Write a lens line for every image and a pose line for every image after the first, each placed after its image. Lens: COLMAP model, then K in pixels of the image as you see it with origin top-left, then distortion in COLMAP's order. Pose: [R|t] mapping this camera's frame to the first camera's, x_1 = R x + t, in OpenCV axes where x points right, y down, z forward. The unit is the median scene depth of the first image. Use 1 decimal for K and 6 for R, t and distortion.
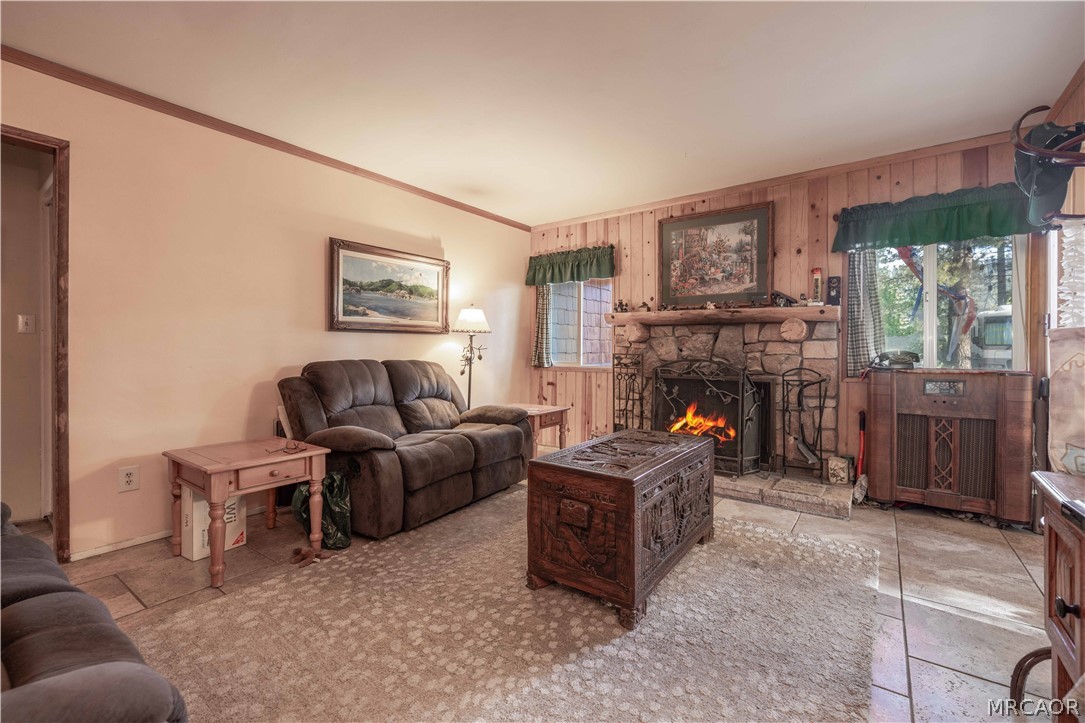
lens RADIAL K [[455.3, 0, 551.1], [0, 455.3, 355.7], [0, 0, 1]] dist [-0.000216, 0.000234]
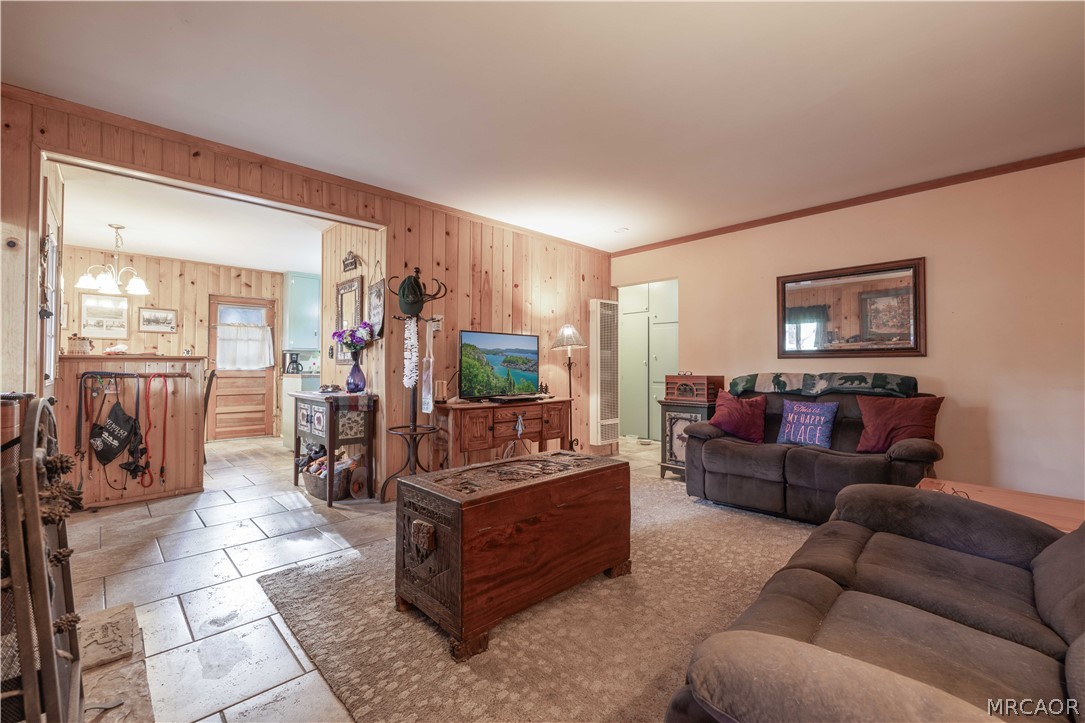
lens RADIAL K [[476.0, 0, 547.8], [0, 476.0, 354.9], [0, 0, 1]] dist [-0.003989, -0.000166]
pose [[-0.984562, 0.001050, 0.175033, -0.031261], [-0.001854, 0.999863, -0.016427, -0.012675], [-0.175026, -0.016498, -0.984426, 1.213287]]
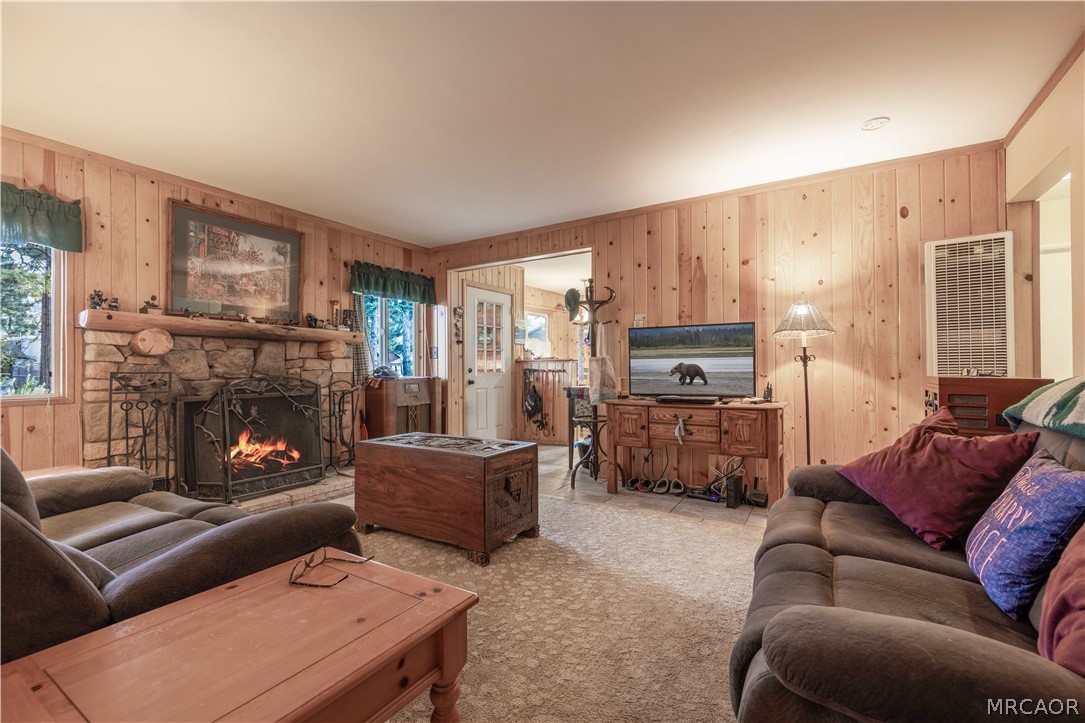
lens RADIAL K [[460.3, 0, 536.1], [0, 460.3, 365.1], [0, 0, 1]] dist [-0.000057, 0.000194]
pose [[-0.061207, 0.001891, 0.998123, -0.675946], [0.017891, 0.999840, -0.000797, -0.003786], [-0.997965, 0.017809, -0.061231, 0.505289]]
